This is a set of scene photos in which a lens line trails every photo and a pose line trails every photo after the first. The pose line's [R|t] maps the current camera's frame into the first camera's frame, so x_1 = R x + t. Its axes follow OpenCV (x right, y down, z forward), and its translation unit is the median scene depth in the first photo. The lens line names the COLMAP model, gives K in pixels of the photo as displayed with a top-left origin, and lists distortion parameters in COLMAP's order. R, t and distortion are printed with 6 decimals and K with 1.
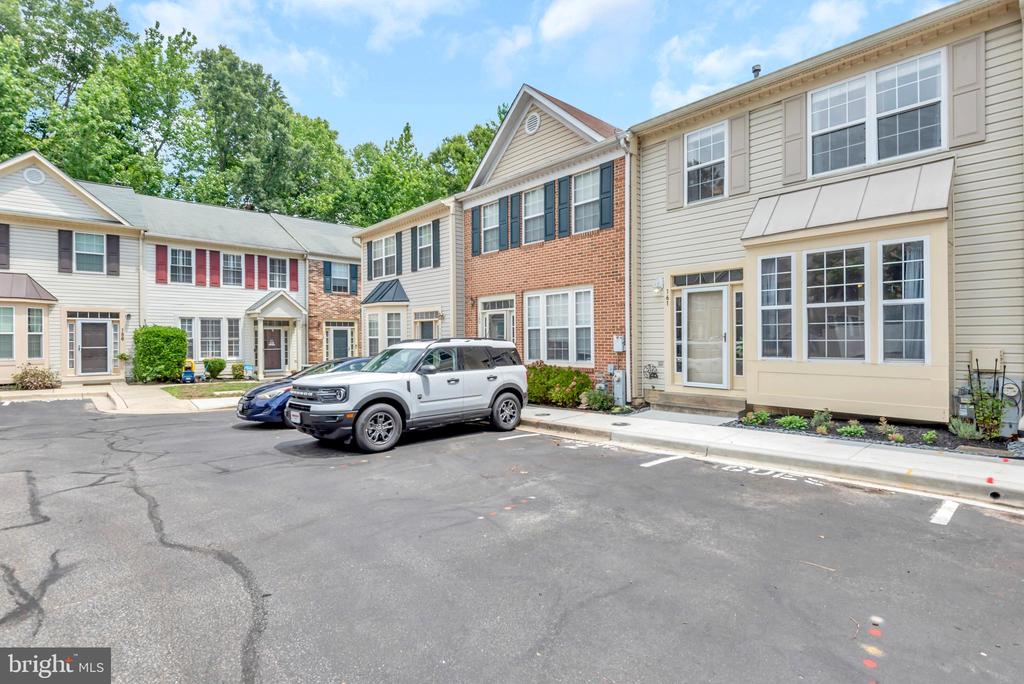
lens RADIAL K [[494.8, 0, 507.8], [0, 494.8, 339.1], [0, 0, 1]] dist [0.016930, -0.000905]
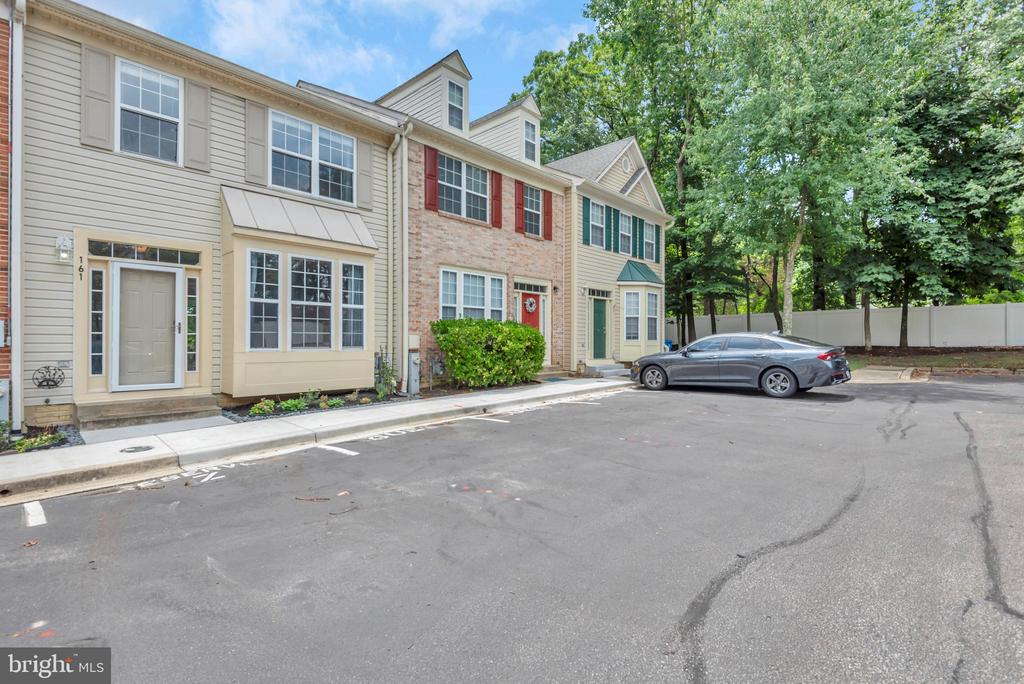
lens RADIAL K [[494.8, 0, 507.8], [0, 494.8, 342.3], [0, 0, 1]] dist [0.016930, -0.000905]
pose [[-0.102748, 0.003157, 0.994702, -0.657725], [-0.000740, 0.999994, -0.003250, 0.031881], [-0.994707, -0.001070, -0.102745, 0.712010]]
